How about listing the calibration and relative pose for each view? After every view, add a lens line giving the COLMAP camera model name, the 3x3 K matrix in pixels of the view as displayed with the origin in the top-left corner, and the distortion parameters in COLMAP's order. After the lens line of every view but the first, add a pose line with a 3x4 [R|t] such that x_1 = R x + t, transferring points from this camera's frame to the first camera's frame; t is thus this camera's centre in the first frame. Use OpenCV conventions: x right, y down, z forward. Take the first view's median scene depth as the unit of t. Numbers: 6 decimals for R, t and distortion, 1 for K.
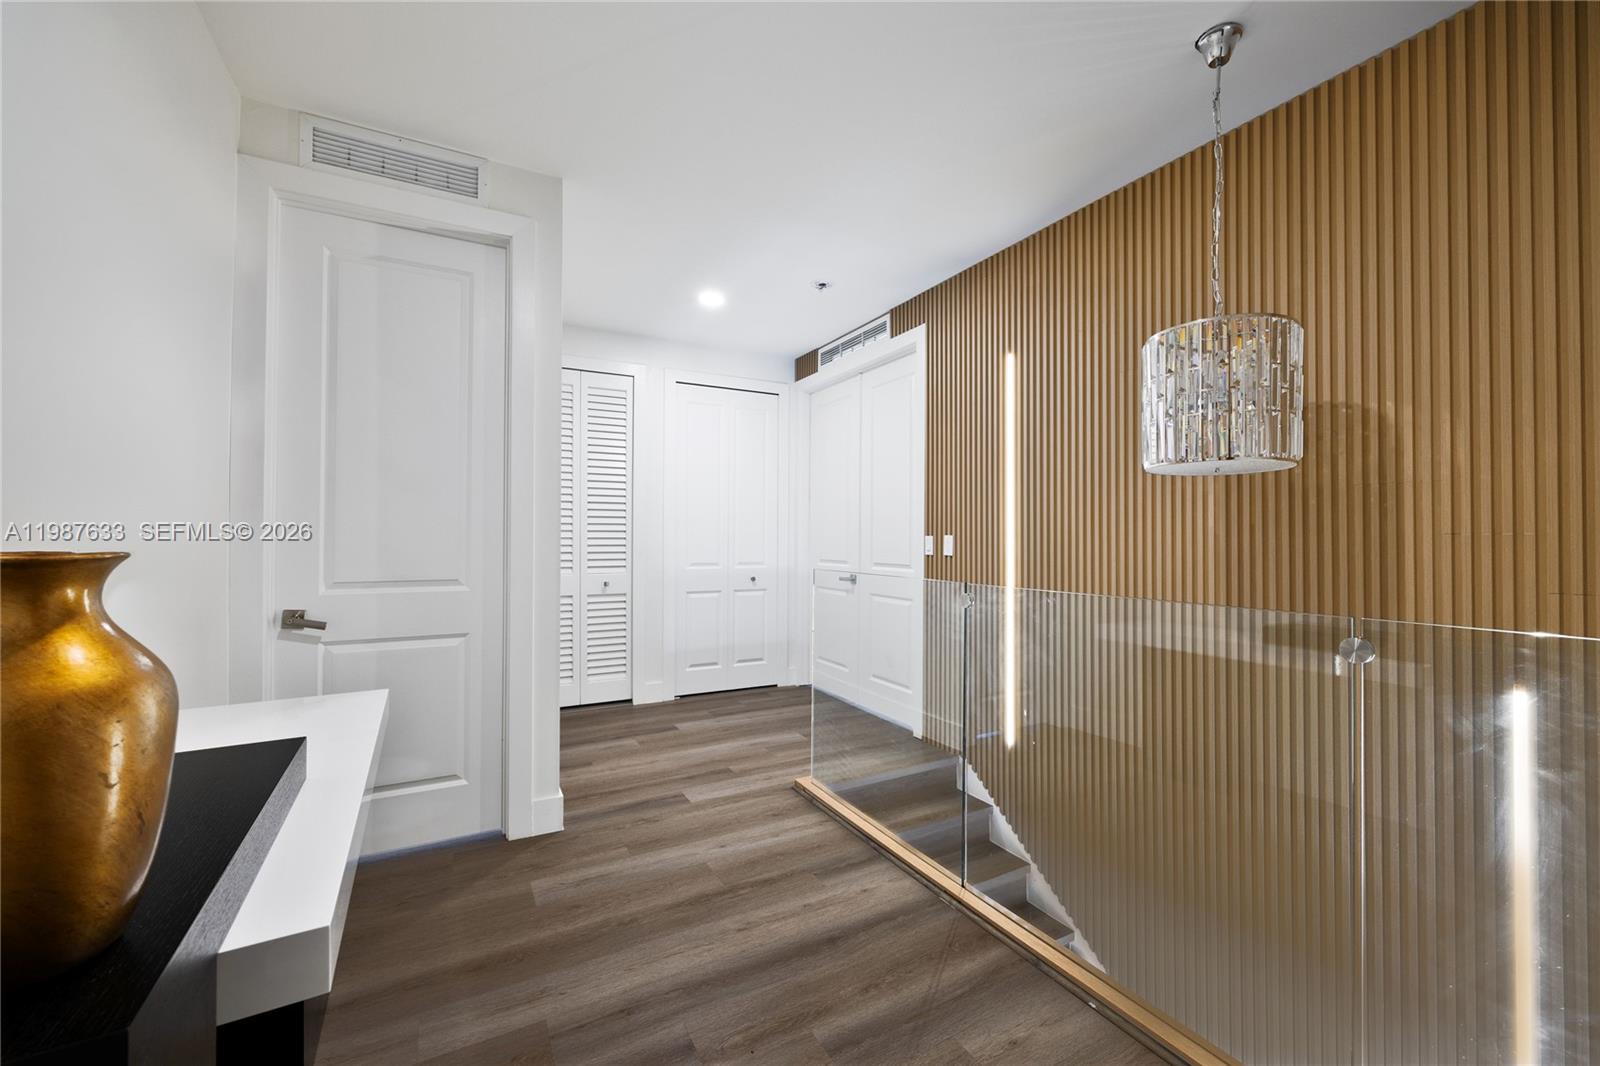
lens RADIAL K [[642.7, 0, 800.0], [0, 642.7, 533.0], [0, 0, 1]] dist [-0.001159, -0.000105]
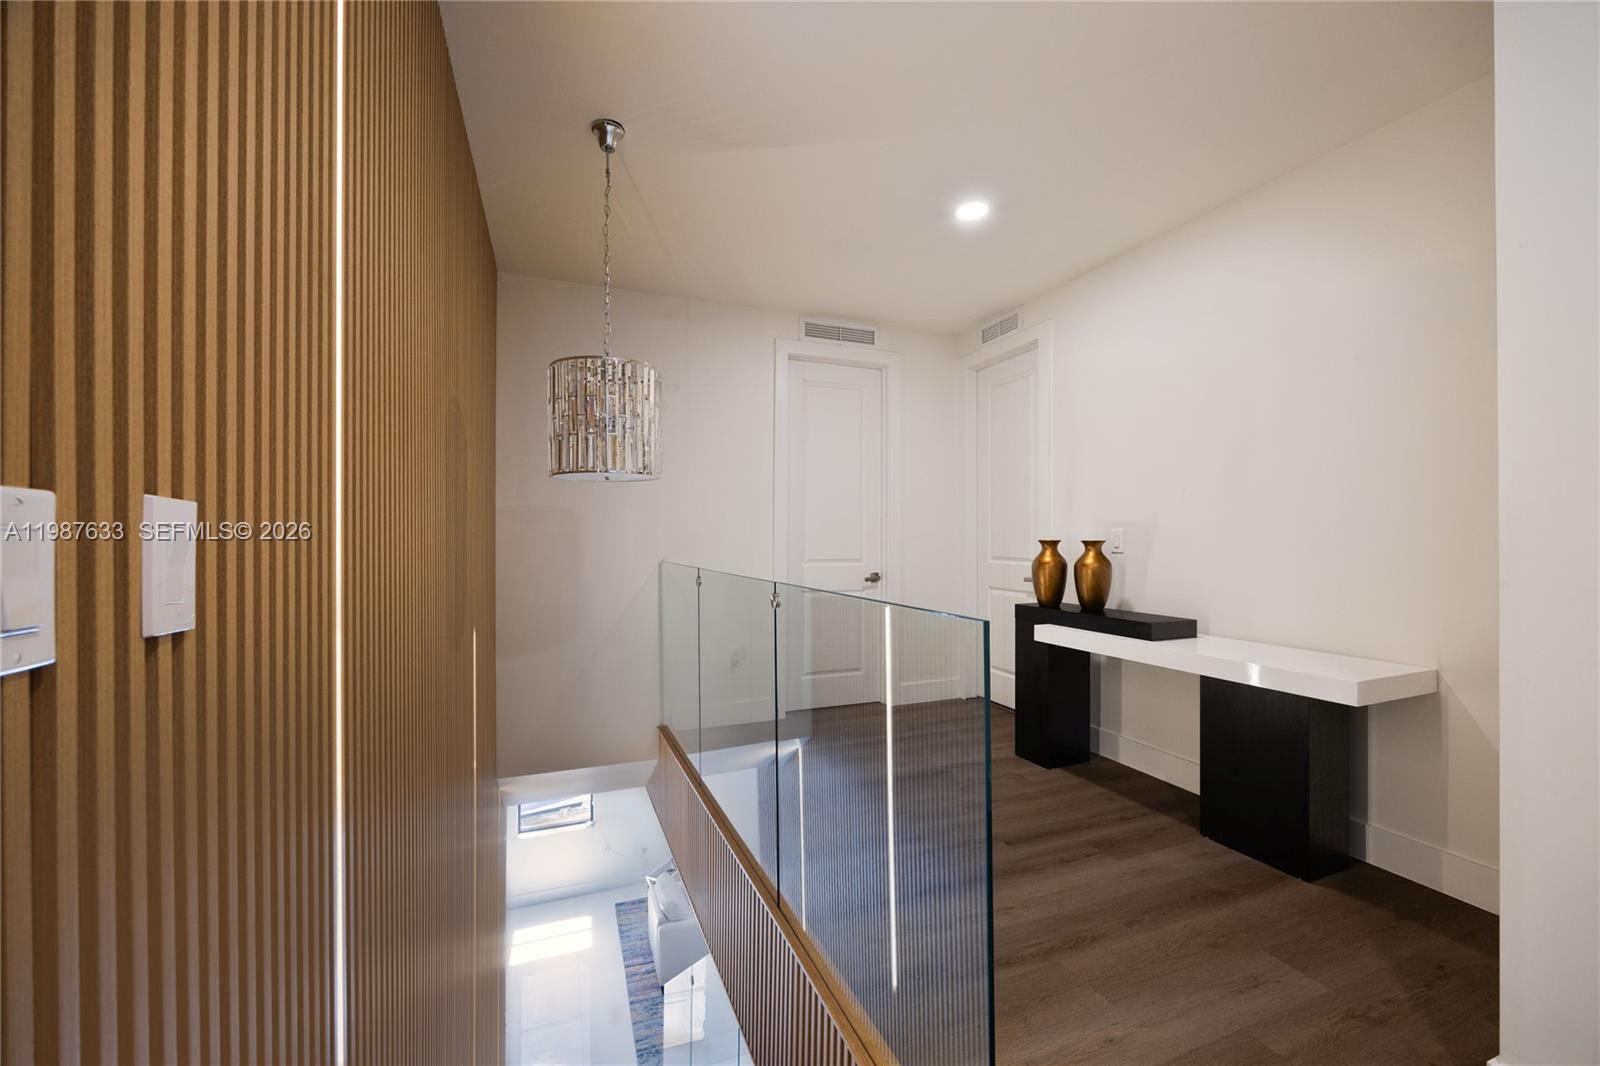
lens RADIAL K [[642.7, 0, 800.0], [0, 642.7, 533.0], [0, 0, 1]] dist [-0.001159, -0.000105]
pose [[-0.992747, -0.007363, 0.119998, 0.114349], [-0.009137, 0.999857, -0.014238, 0.020688], [-0.119876, -0.015231, -0.992672, 1.856257]]
